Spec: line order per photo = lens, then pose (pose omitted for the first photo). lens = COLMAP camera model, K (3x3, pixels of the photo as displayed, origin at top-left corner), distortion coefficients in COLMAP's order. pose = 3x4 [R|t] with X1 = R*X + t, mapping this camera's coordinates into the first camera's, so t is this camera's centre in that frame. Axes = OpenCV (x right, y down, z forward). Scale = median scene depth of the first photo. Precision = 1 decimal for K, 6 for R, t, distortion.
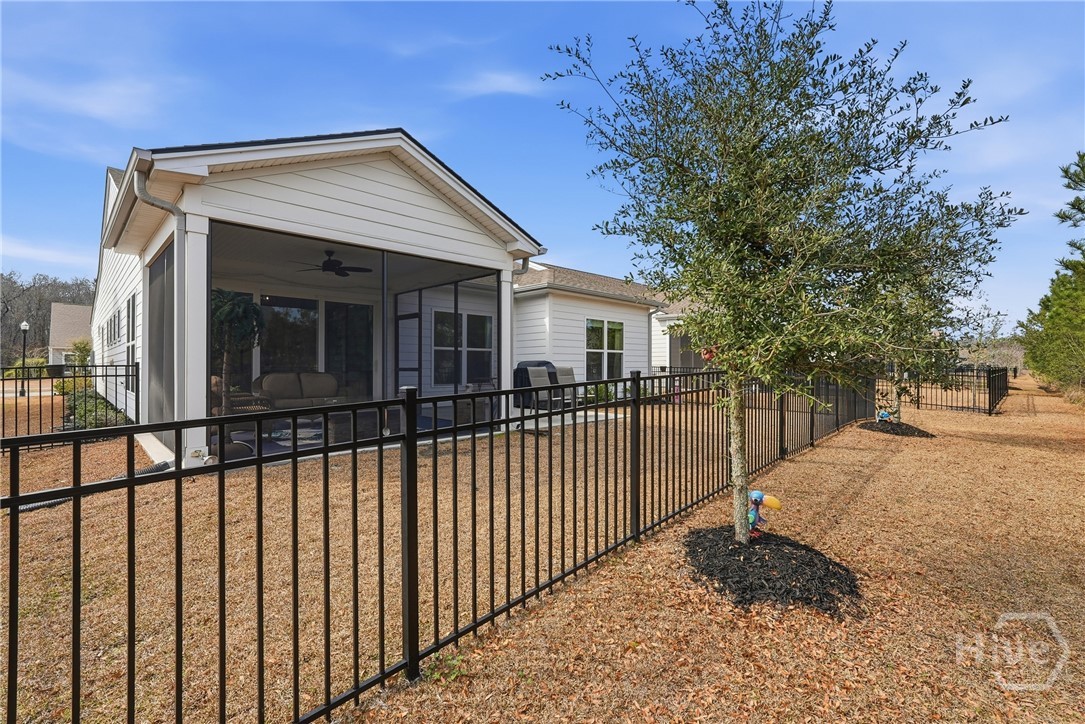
lens RADIAL K [[490.5, 0, 541.9], [0, 490.5, 364.6], [0, 0, 1]] dist [-0.016140, -0.000168]
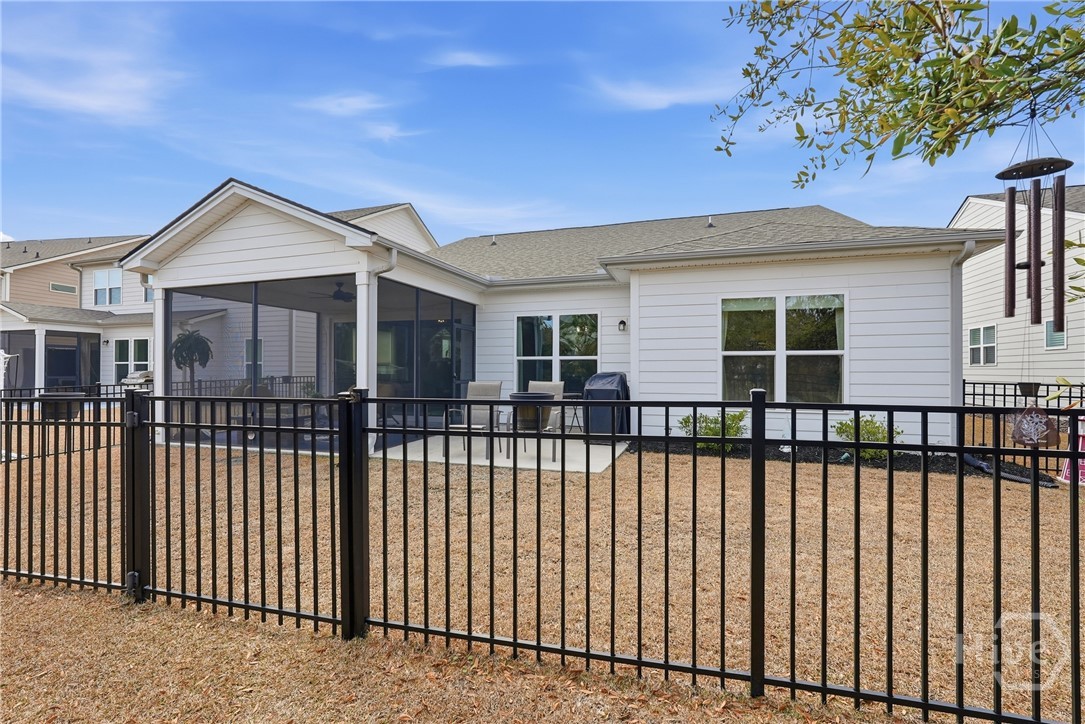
lens RADIAL K [[490.5, 0, 523.9], [0, 490.5, 369.8], [0, 0, 1]] dist [-0.016140, -0.000168]
pose [[0.441694, -0.003806, -0.897158, 0.716247], [0.001873, 0.999993, -0.003320, -0.012077], [0.897164, -0.000214, 0.441698, 0.746566]]
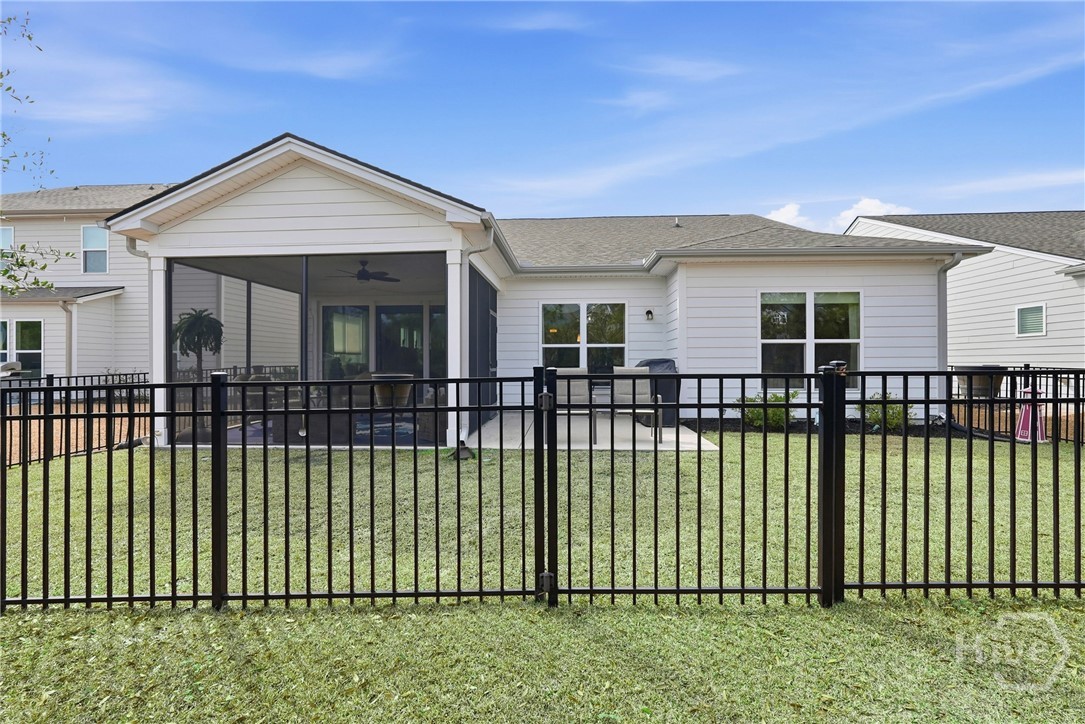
lens RADIAL K [[490.5, 0, 531.5], [0, 490.5, 363.3], [0, 0, 1]] dist [-0.016140, -0.000168]
pose [[0.655119, -0.002461, -0.755522, 0.537655], [0.004885, 0.999988, 0.000978, -0.003473], [0.755510, -0.004331, 0.655123, 0.481850]]
